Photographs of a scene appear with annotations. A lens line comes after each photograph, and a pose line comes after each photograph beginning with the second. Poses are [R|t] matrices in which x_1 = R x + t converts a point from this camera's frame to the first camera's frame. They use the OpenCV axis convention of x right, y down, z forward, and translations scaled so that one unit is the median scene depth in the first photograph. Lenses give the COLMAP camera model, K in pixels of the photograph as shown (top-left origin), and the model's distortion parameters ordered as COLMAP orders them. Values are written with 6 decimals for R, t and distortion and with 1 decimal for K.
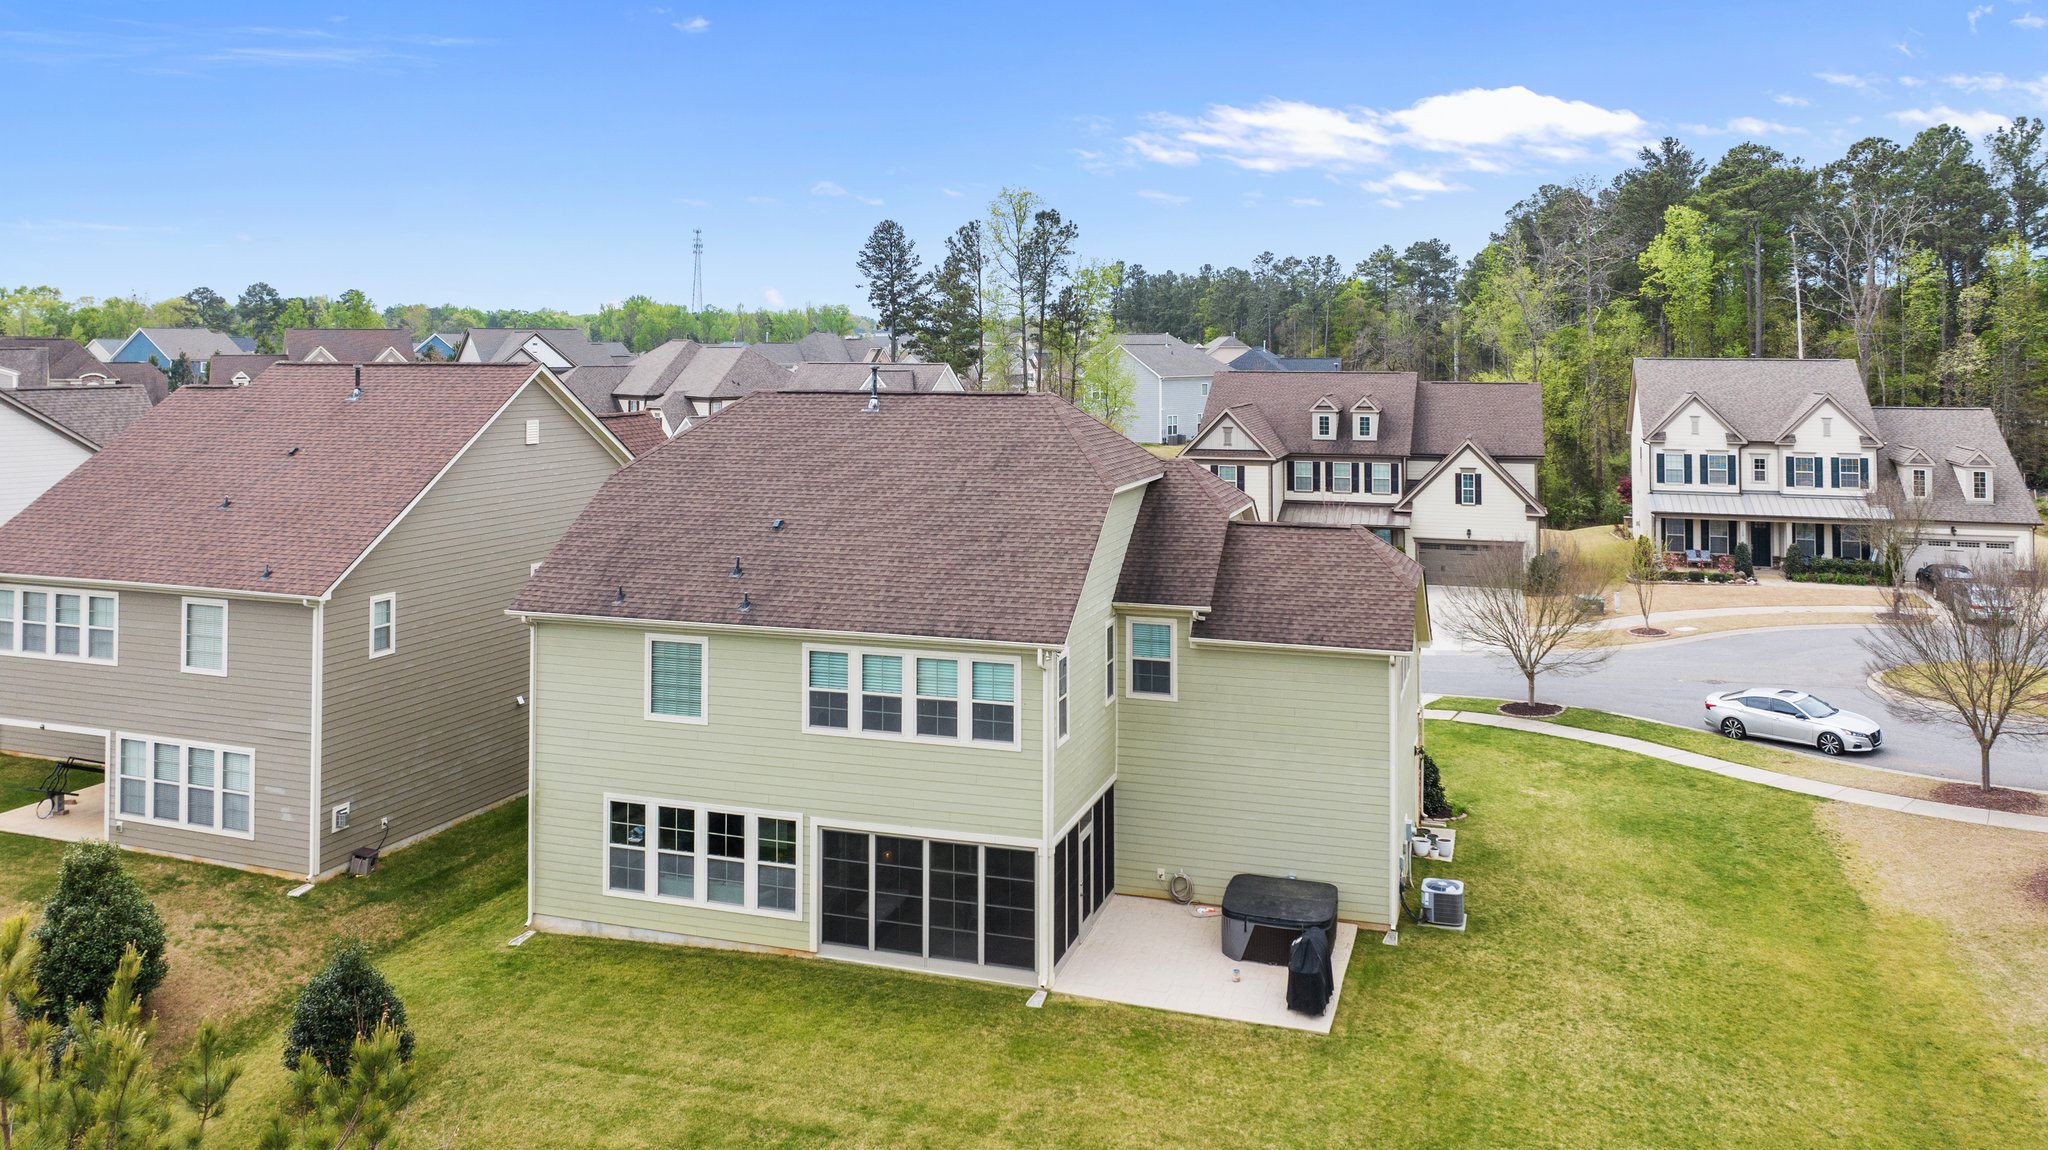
lens RADIAL K [[1503.8, 0, 1021.8], [0, 1503.8, 301.5], [0, 0, 1]] dist [-0.008086, -0.007275]
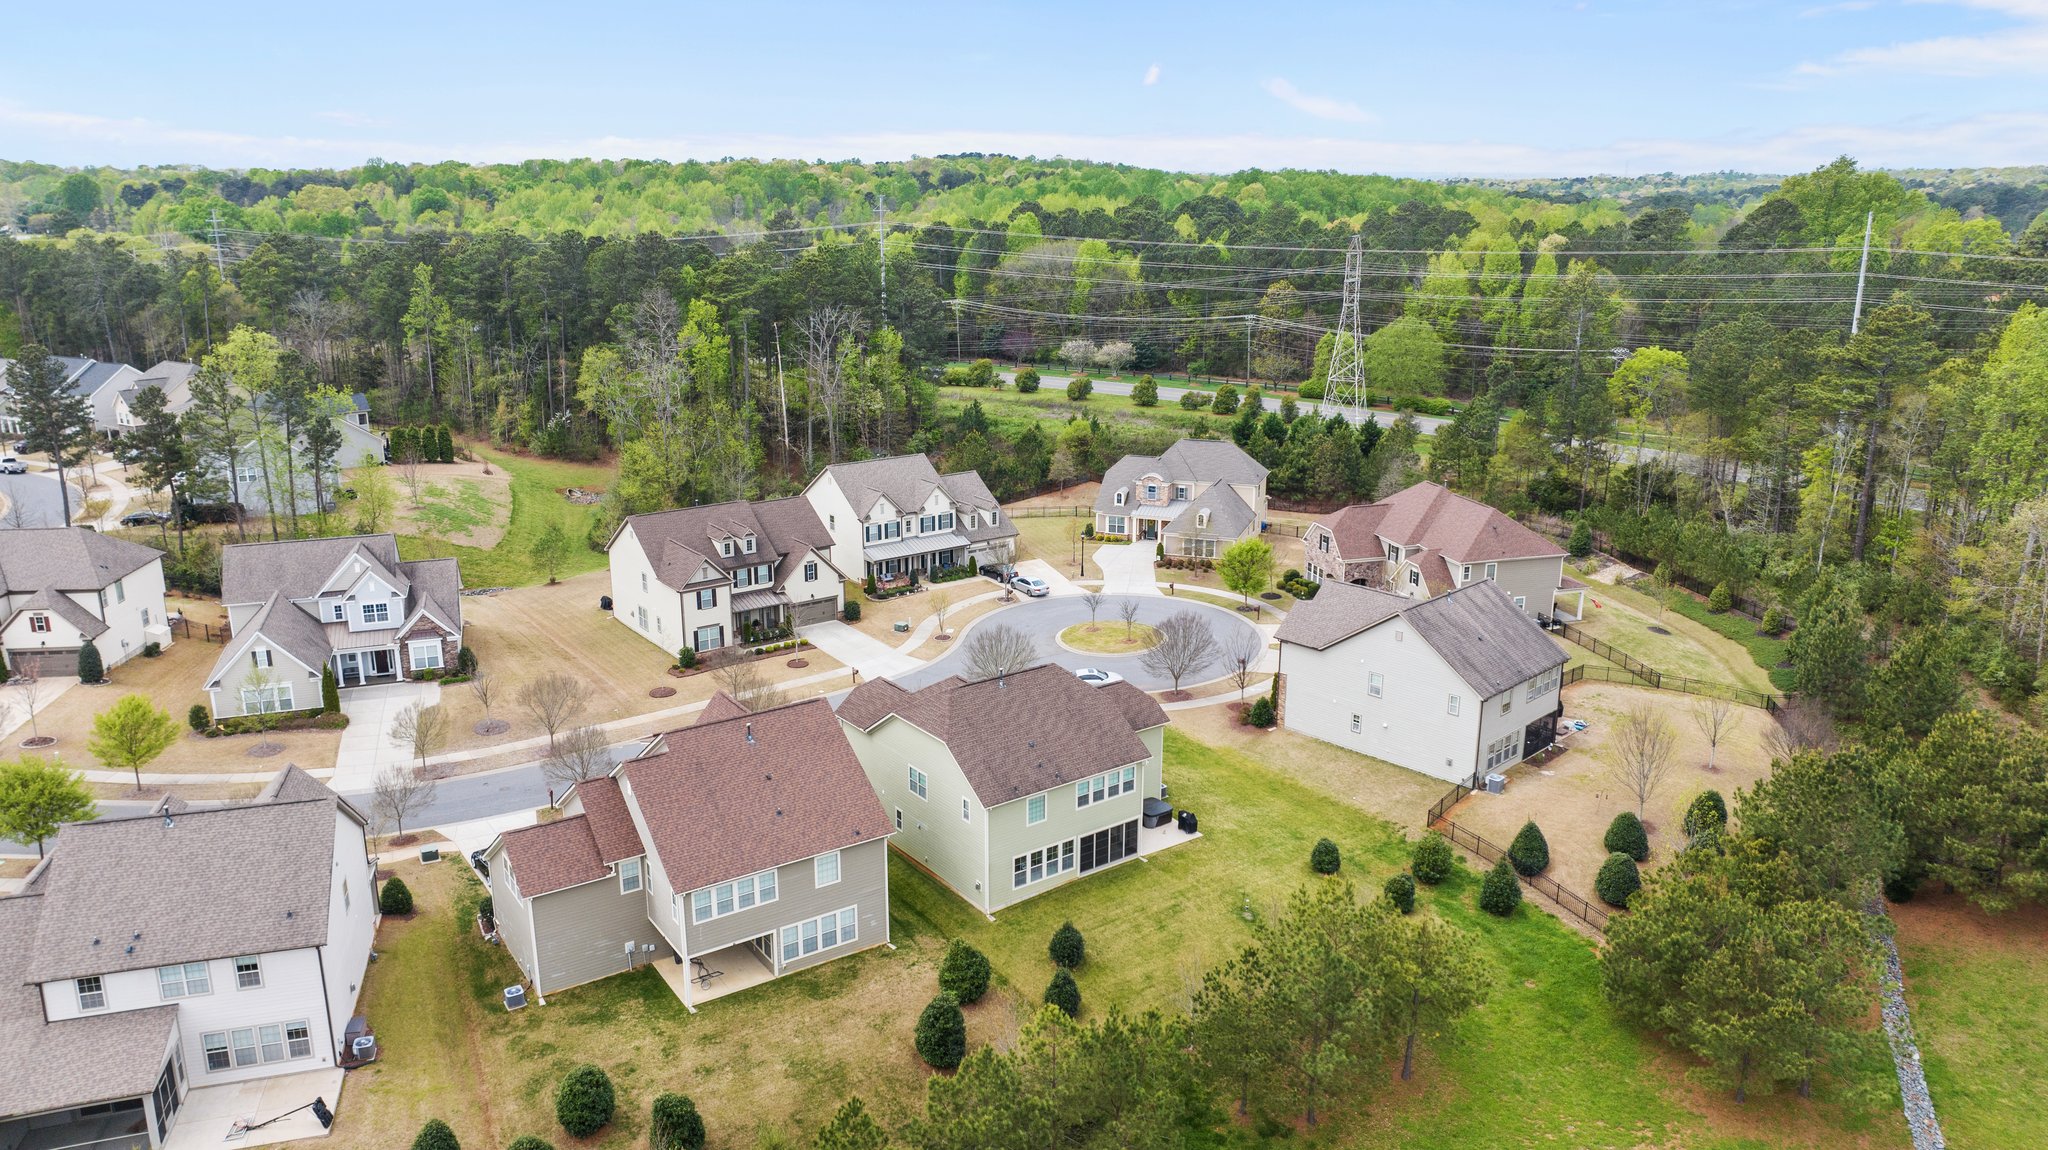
lens RADIAL K [[1439.1, 0, 1024.0], [0, 1439.1, 575.0], [0, 0, 1]] dist [-0.007452, -0.004583]
pose [[0.587534, -0.219805, 0.778774, -2.253638], [-0.023808, 0.957289, 0.288151, -0.942744], [-0.808849, -0.187839, 0.557207, -0.384252]]
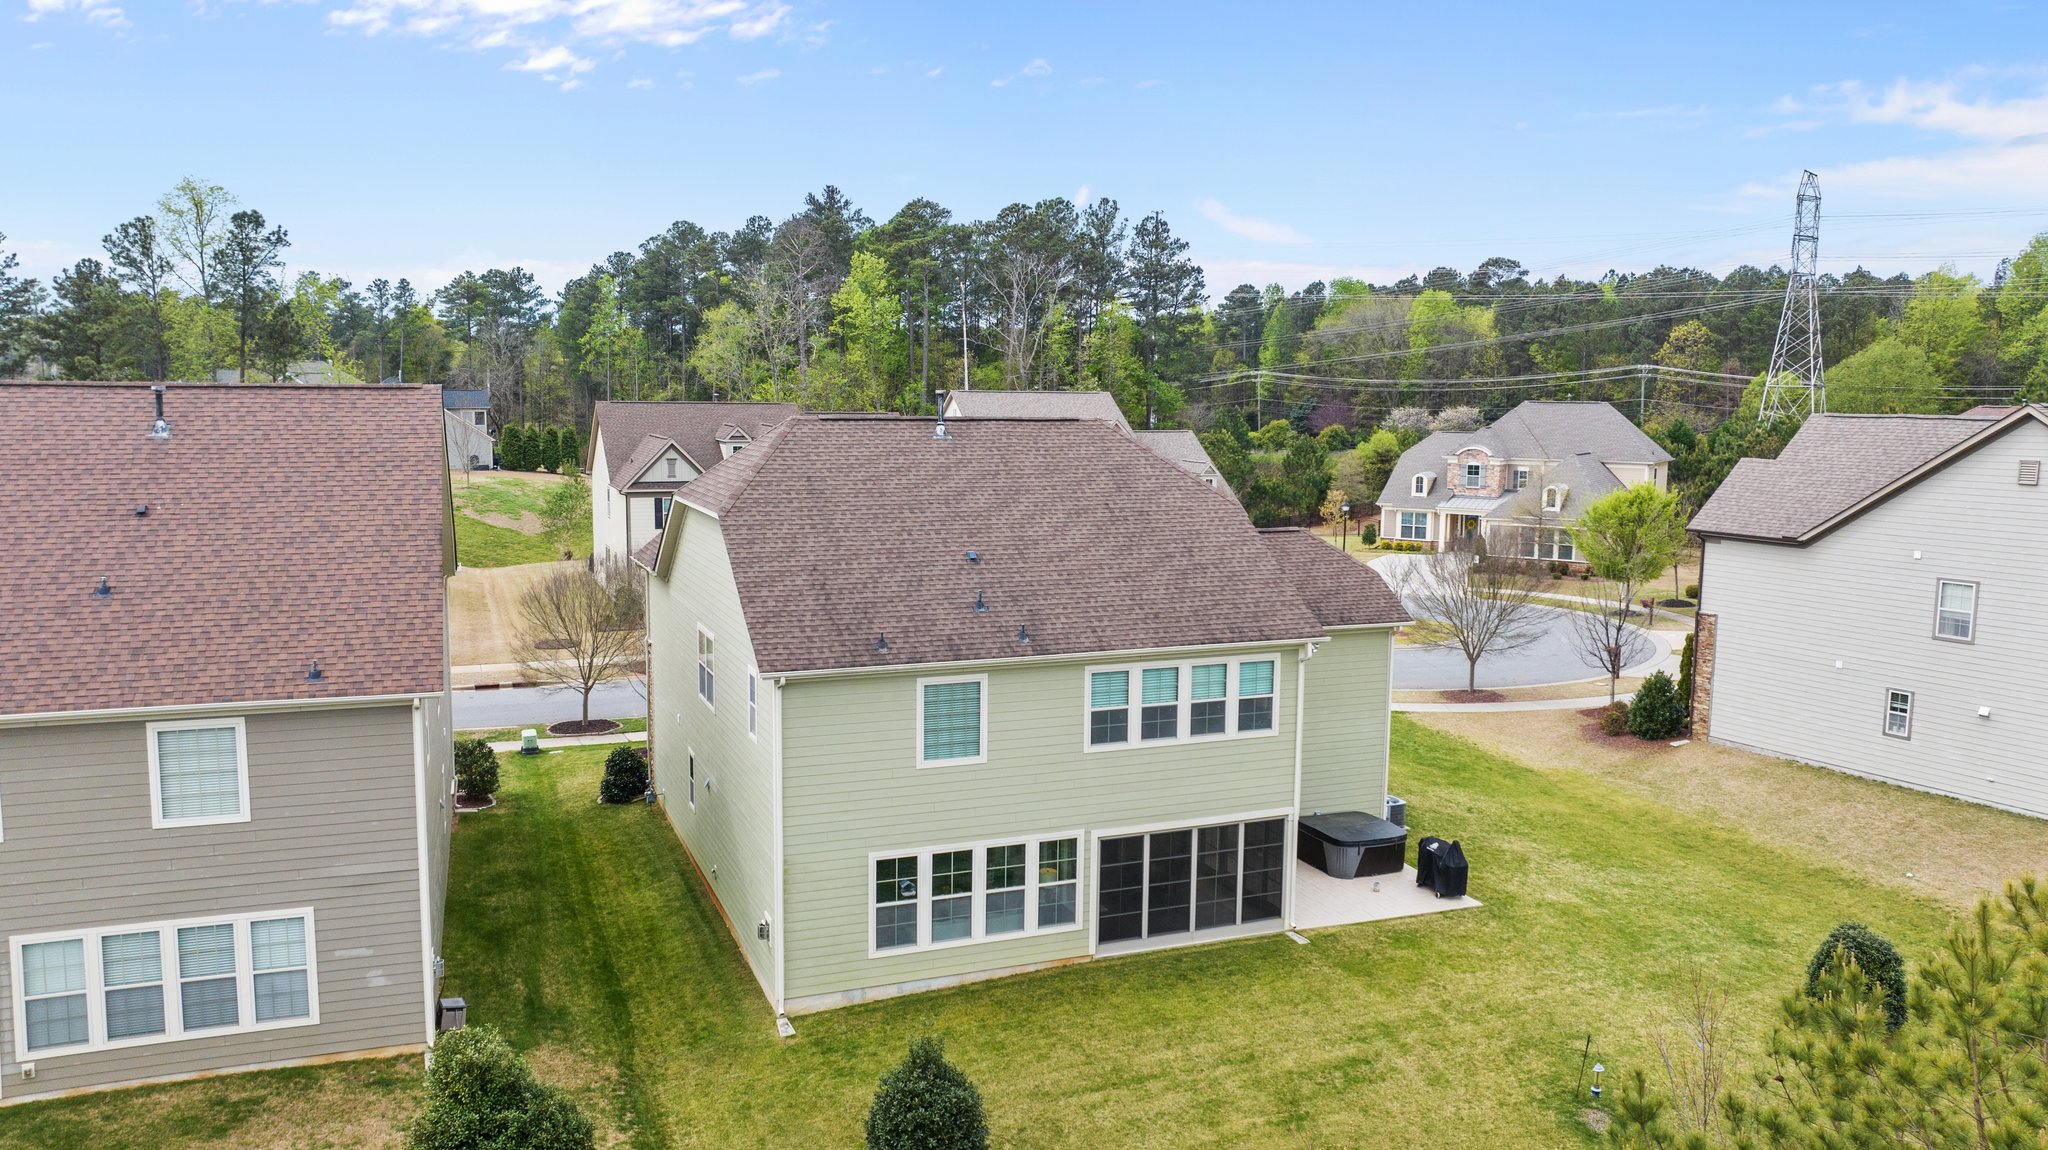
lens RADIAL K [[1489.7, 0, 1024.0], [0, 1489.7, 575.0], [0, 0, 1]] dist [-0.022033, 0.001173]
pose [[0.766373, -0.073202, 0.638211, -0.802339], [-0.029601, 0.988407, 0.148914, 0.019028], [-0.641713, -0.133016, 0.755322, 0.278304]]
